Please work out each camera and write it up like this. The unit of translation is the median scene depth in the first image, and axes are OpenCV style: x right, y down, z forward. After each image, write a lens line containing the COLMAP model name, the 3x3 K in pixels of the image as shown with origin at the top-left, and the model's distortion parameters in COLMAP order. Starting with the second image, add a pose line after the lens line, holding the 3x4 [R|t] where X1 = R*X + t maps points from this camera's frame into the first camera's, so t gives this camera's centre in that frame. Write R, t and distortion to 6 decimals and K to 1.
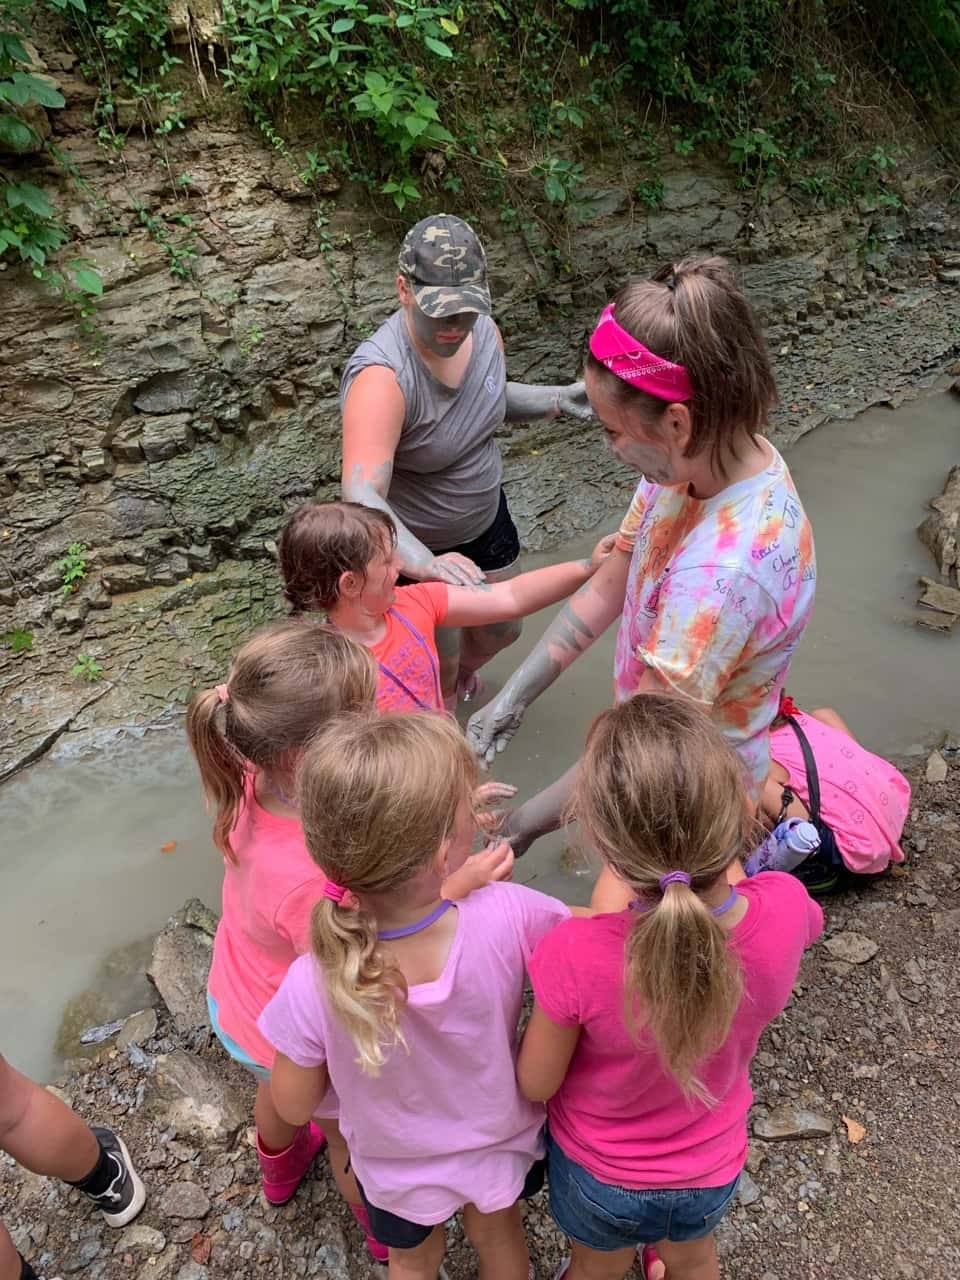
lens RADIAL K [[999.6, 0, 477.3], [0, 999.6, 636.6], [0, 0, 1]] dist [0.013334, 0.003232]
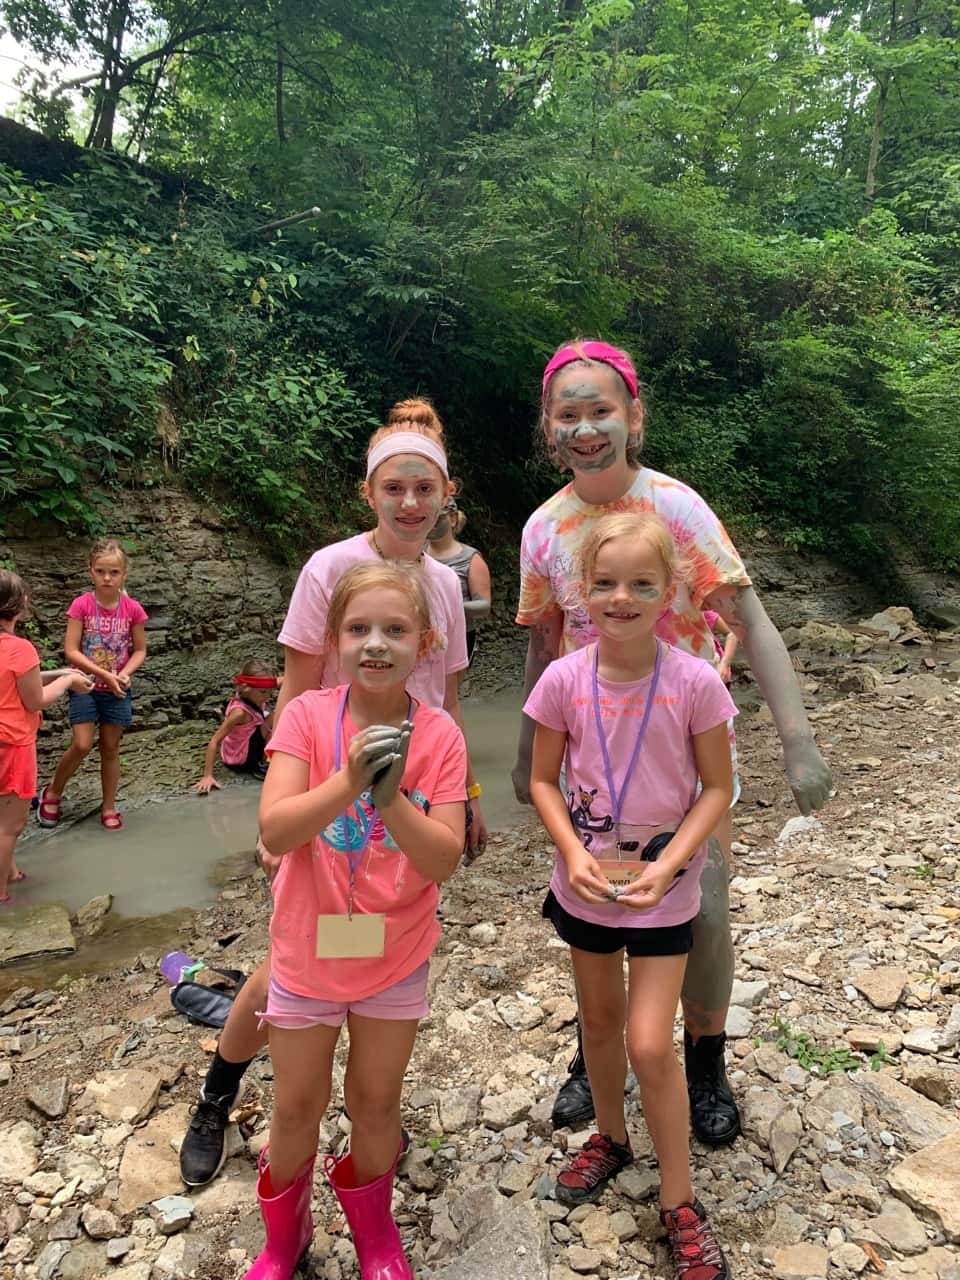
lens RADIAL K [[999.6, 0, 481.2], [0, 999.6, 642.3], [0, 0, 1]] dist [0.013334, 0.003232]
pose [[0.920198, 0.029318, 0.390353, -0.438655], [0.149163, 0.895696, -0.418901, 0.528188], [-0.361919, 0.443698, 0.819845, -0.478781]]
